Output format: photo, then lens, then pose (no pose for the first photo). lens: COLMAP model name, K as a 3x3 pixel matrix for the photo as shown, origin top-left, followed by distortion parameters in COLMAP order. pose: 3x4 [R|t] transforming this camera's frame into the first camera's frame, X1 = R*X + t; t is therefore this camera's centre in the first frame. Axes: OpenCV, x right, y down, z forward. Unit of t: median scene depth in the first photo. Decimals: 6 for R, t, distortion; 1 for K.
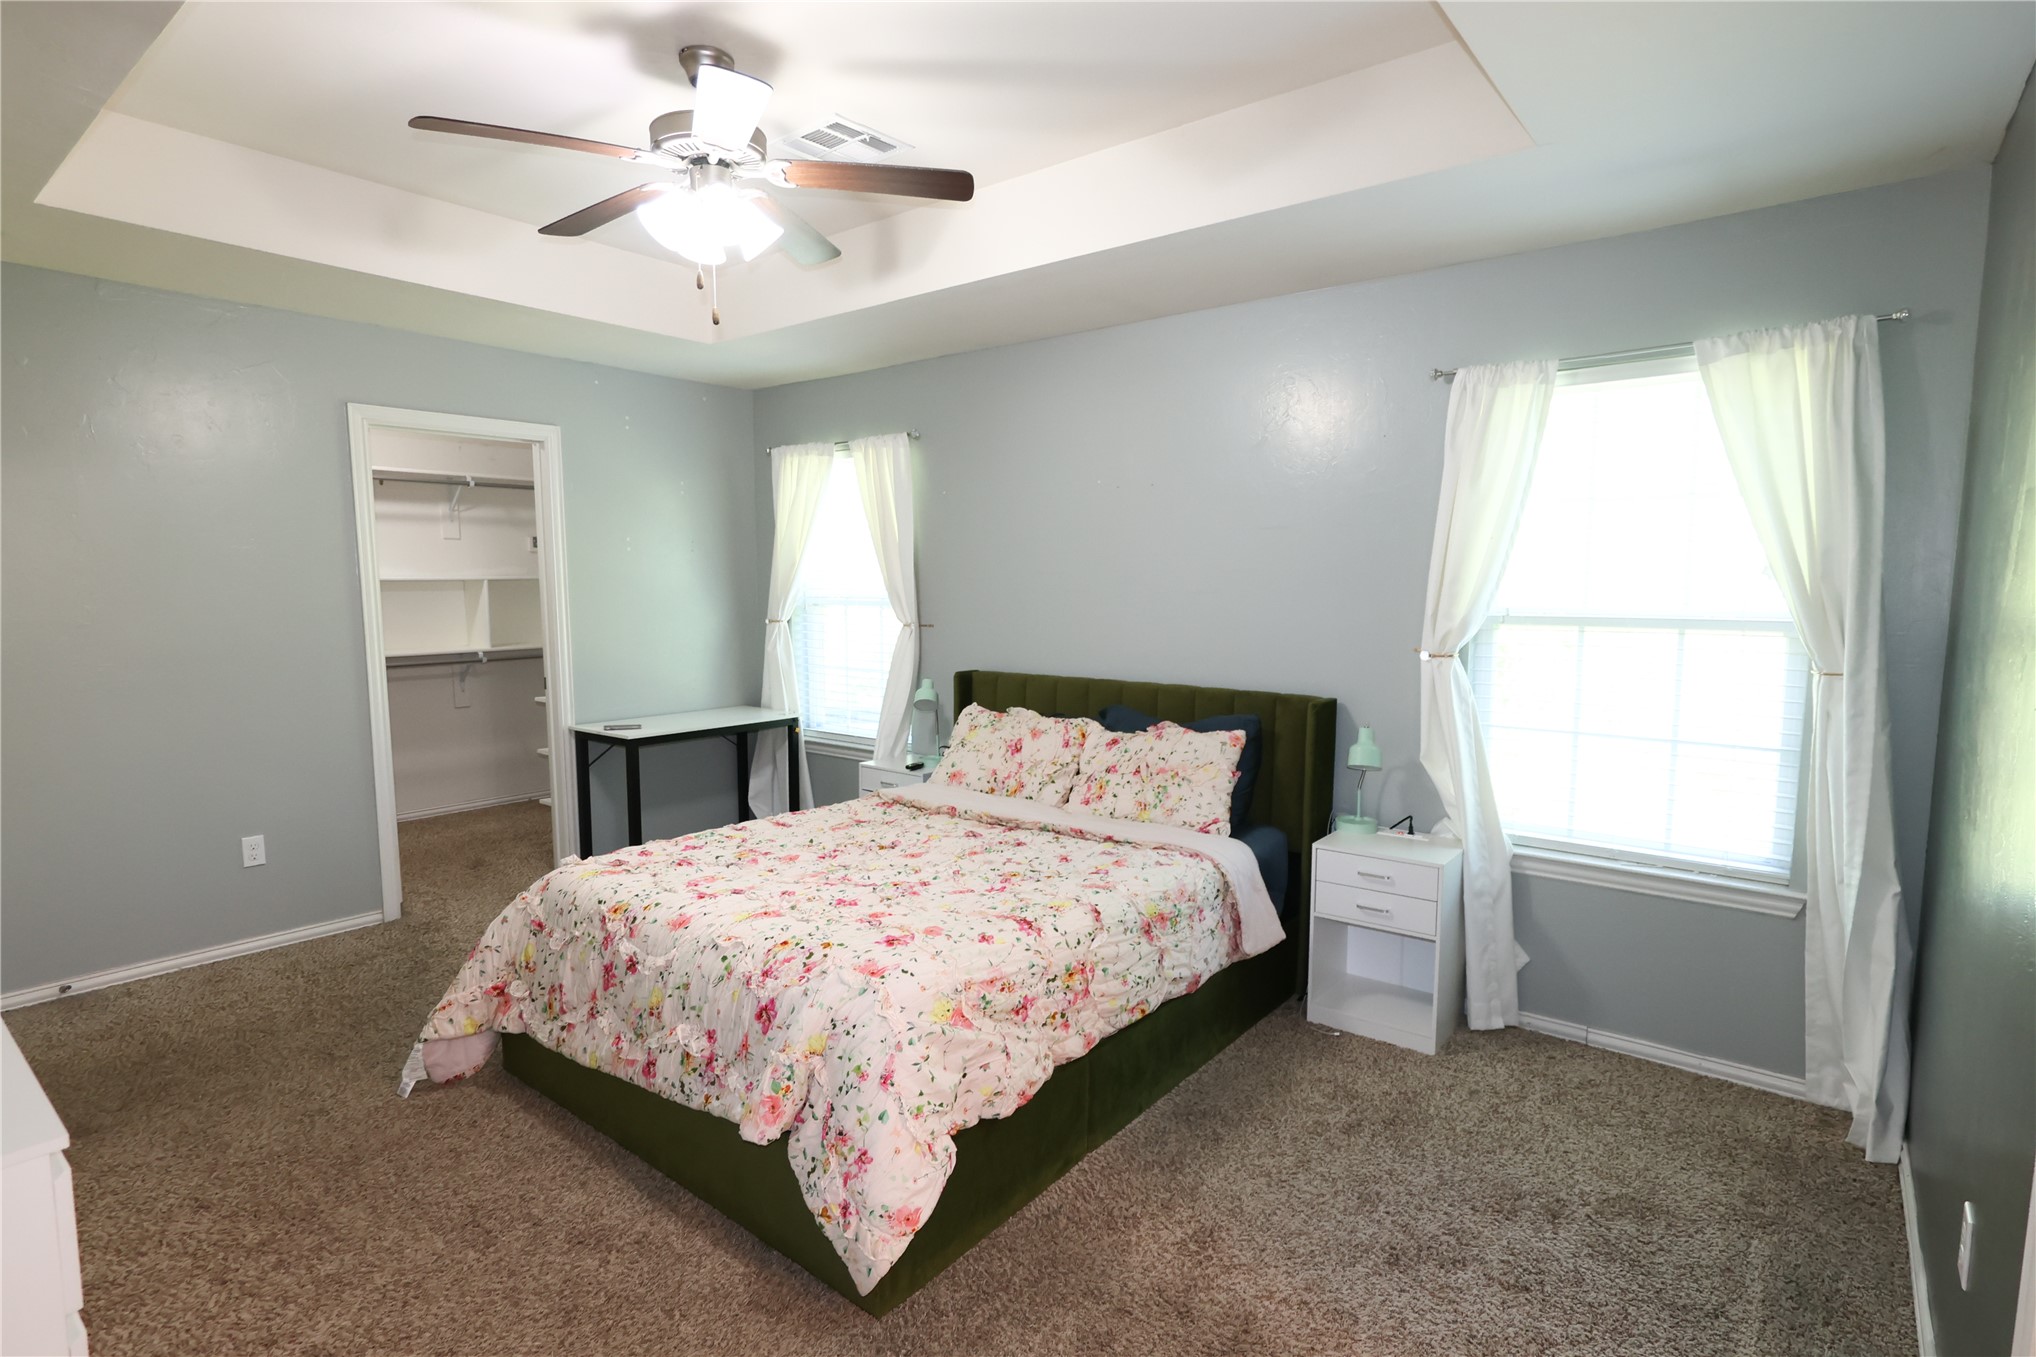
lens RADIAL K [[1019.3, 0, 1012.8], [0, 1019.3, 668.9], [0, 0, 1]] dist [-0.002751, -0.000351]
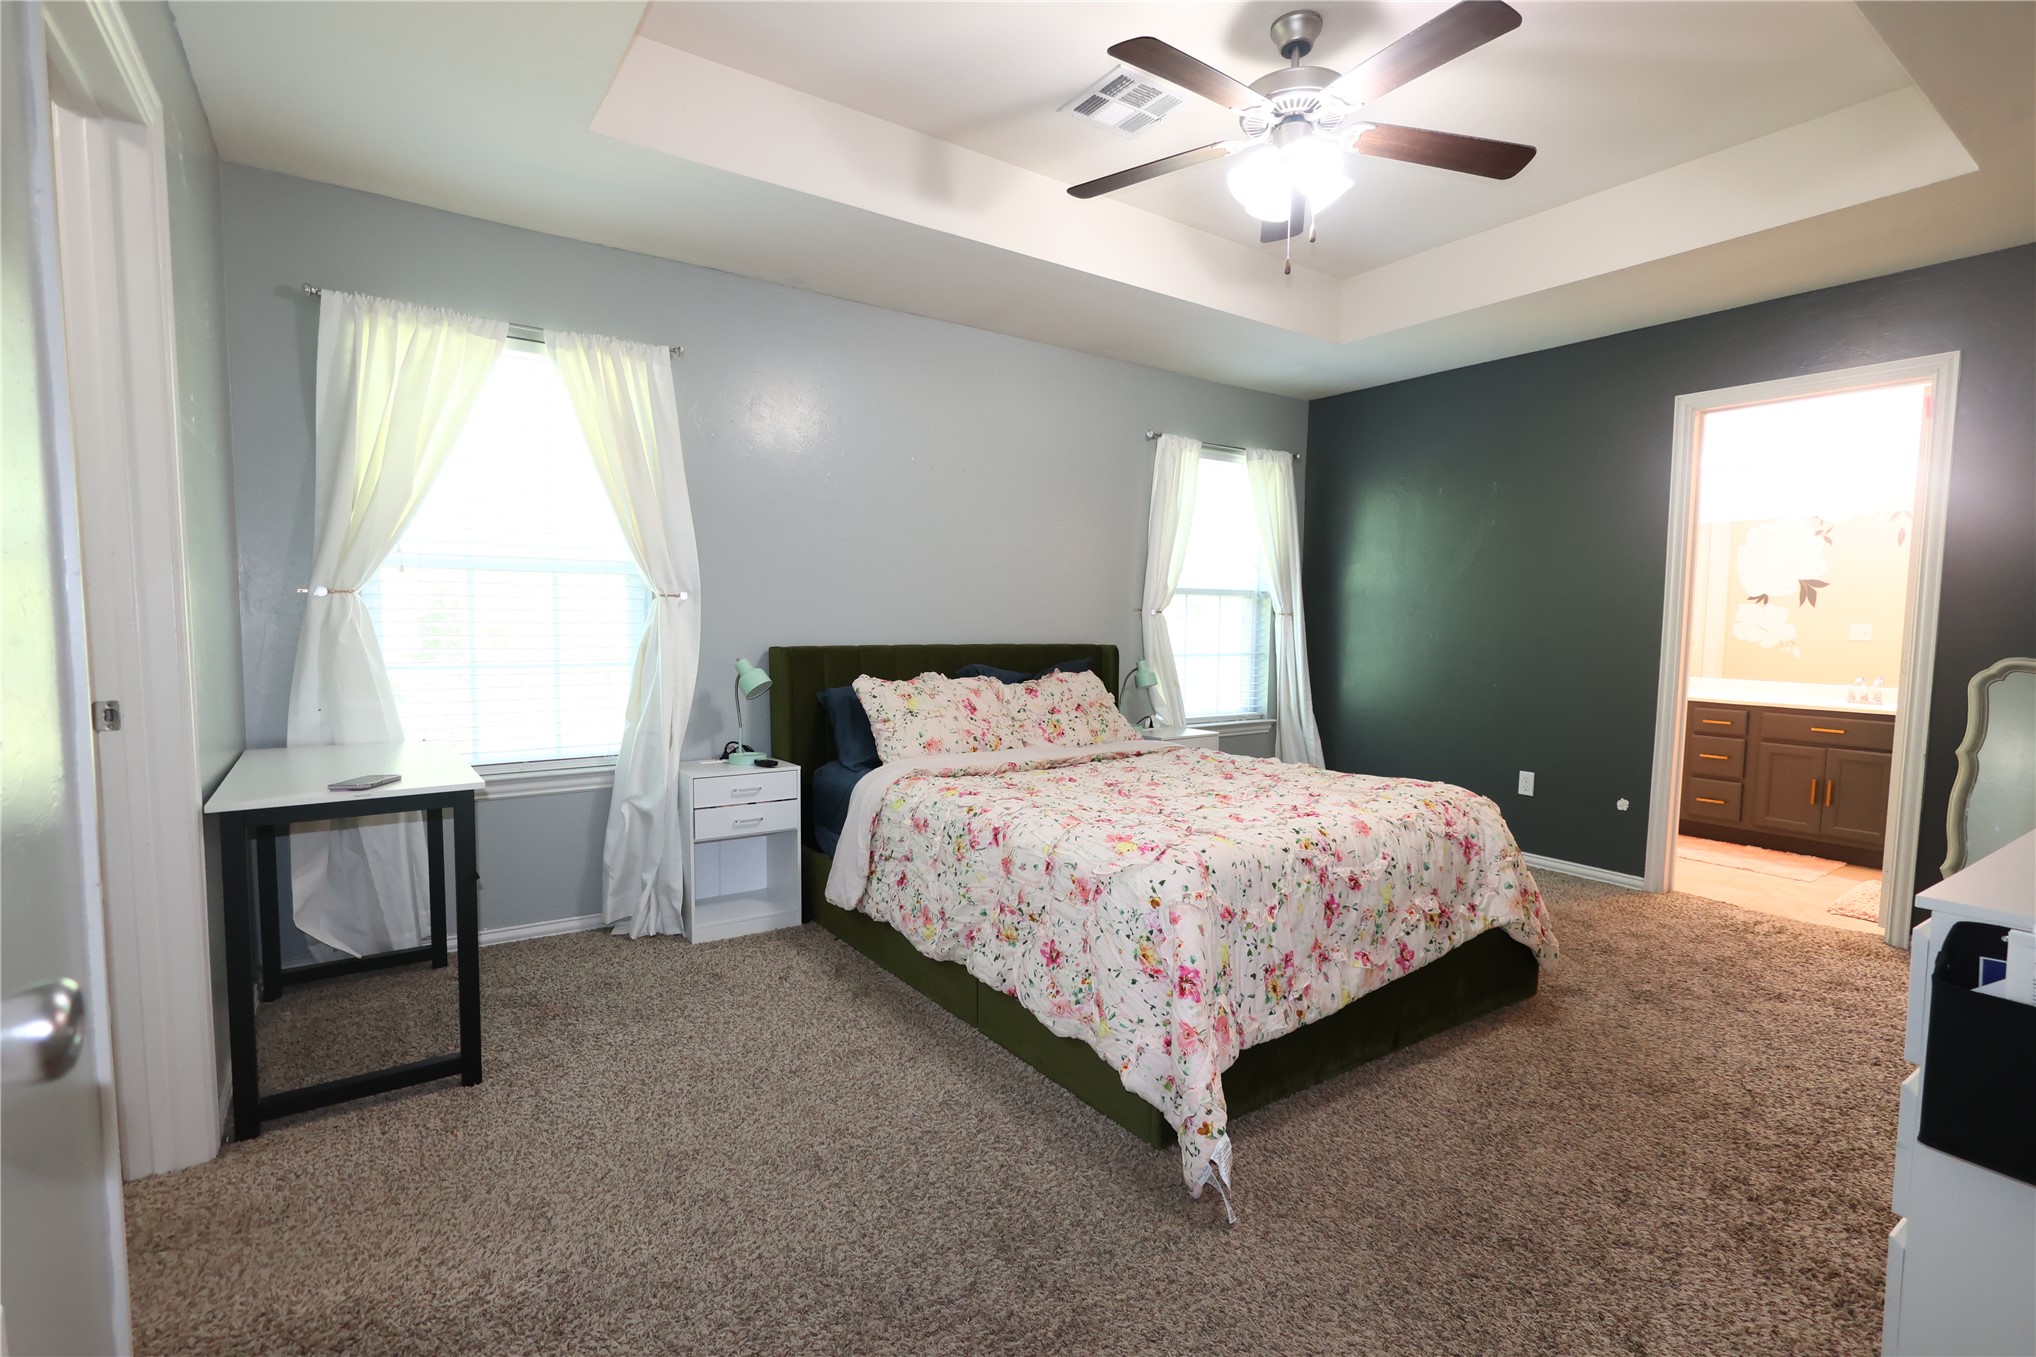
lens RADIAL K [[918.2, 0, 1011.4], [0, 918.2, 684.3], [0, 0, 1]] dist [0.002189, 0.000205]
pose [[0.291238, -0.064140, 0.954498, -0.978543], [0.076948, 0.996088, 0.043456, 0.018178], [-0.953551, 0.060791, 0.295034, 0.760928]]
